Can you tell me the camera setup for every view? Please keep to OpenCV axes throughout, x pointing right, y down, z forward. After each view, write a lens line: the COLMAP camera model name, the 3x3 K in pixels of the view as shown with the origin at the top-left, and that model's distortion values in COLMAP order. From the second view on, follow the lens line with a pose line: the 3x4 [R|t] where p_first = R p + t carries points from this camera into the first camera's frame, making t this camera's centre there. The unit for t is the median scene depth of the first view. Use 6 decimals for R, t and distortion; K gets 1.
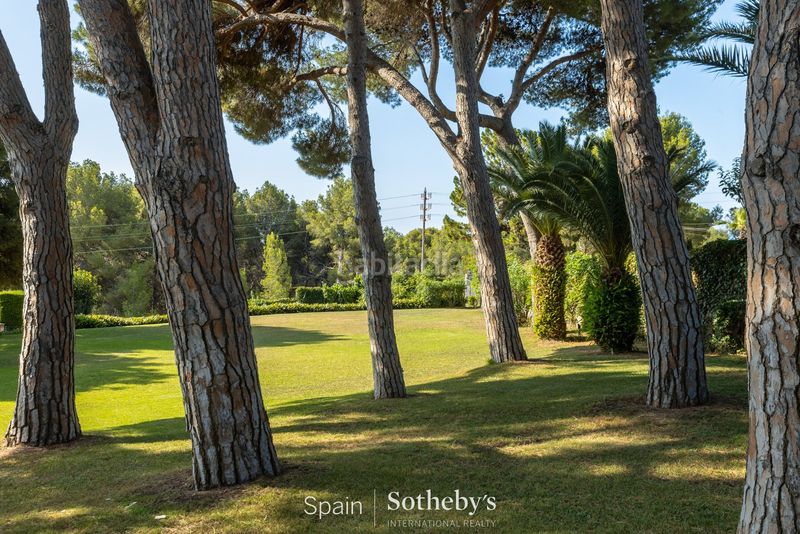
lens RADIAL K [[651.3, 0, 414.6], [0, 651.3, 268.0], [0, 0, 1]] dist [-0.013711, -0.007460]
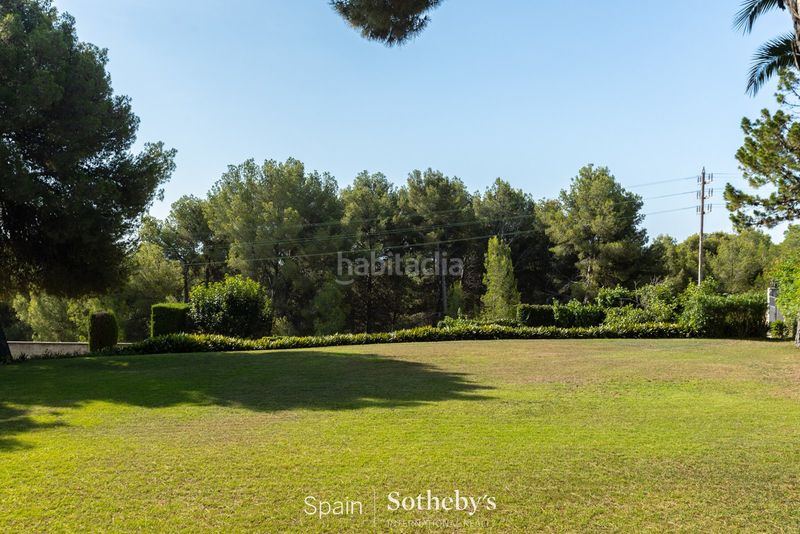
lens RADIAL K [[728.9, 0, 400.0], [0, 728.9, 267.0], [0, 0, 1]] dist [0.007077, 0.001565]
pose [[0.924521, -0.006876, -0.381069, 0.013455], [-0.003583, 0.999636, -0.026730, 0.007921], [0.381114, 0.026078, 0.924160, 0.144434]]
